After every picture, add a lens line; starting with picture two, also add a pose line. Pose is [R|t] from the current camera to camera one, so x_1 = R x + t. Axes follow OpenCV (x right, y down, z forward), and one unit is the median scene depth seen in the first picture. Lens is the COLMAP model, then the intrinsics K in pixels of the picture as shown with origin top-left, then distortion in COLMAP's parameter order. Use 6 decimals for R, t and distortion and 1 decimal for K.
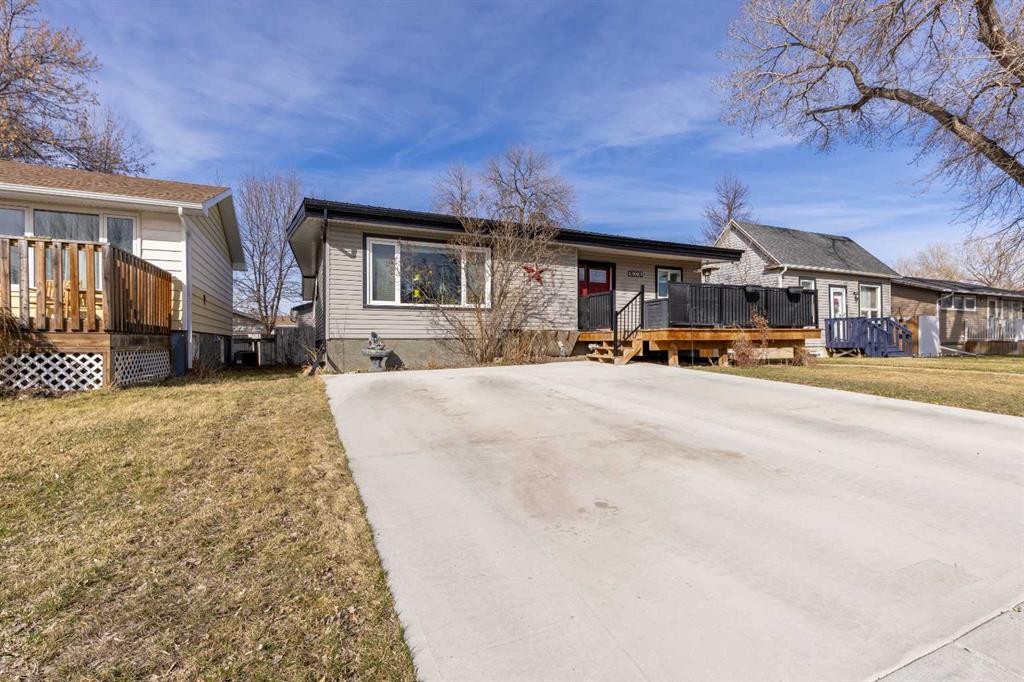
lens RADIAL K [[463.4, 0, 513.1], [0, 463.4, 344.9], [0, 0, 1]] dist [0.002113, -0.000464]
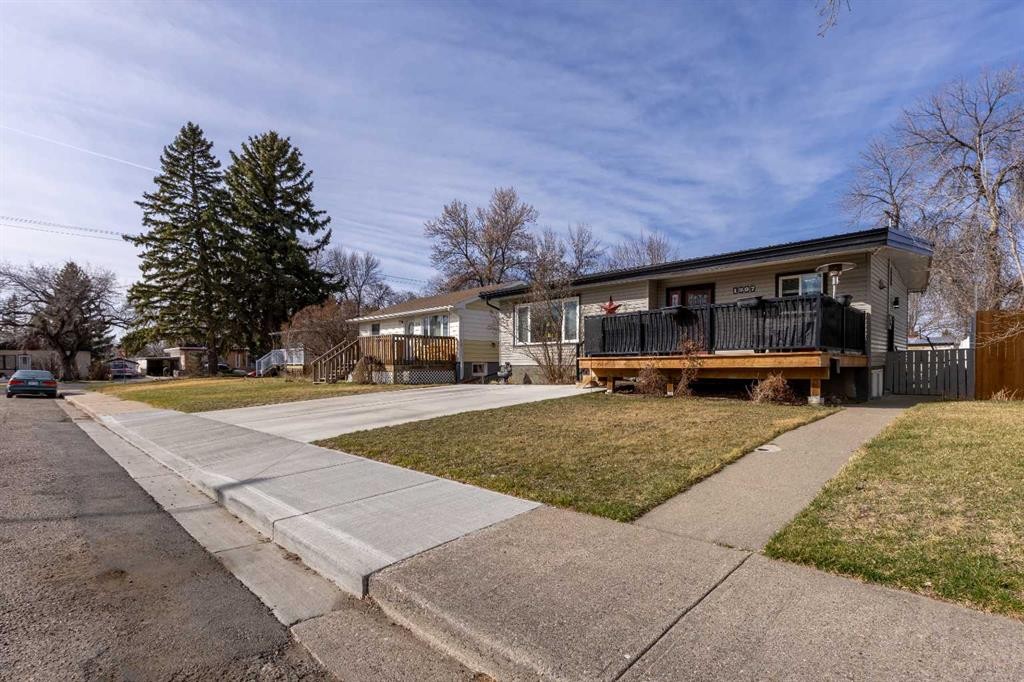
lens RADIAL K [[463.4, 0, 512.2], [0, 463.4, 364.2], [0, 0, 1]] dist [0.002113, -0.000464]
pose [[0.345316, 0.002977, -0.938482, 1.129170], [-0.003616, 0.999992, 0.001841, -0.017867], [0.938480, 0.002757, 0.345324, 0.365489]]
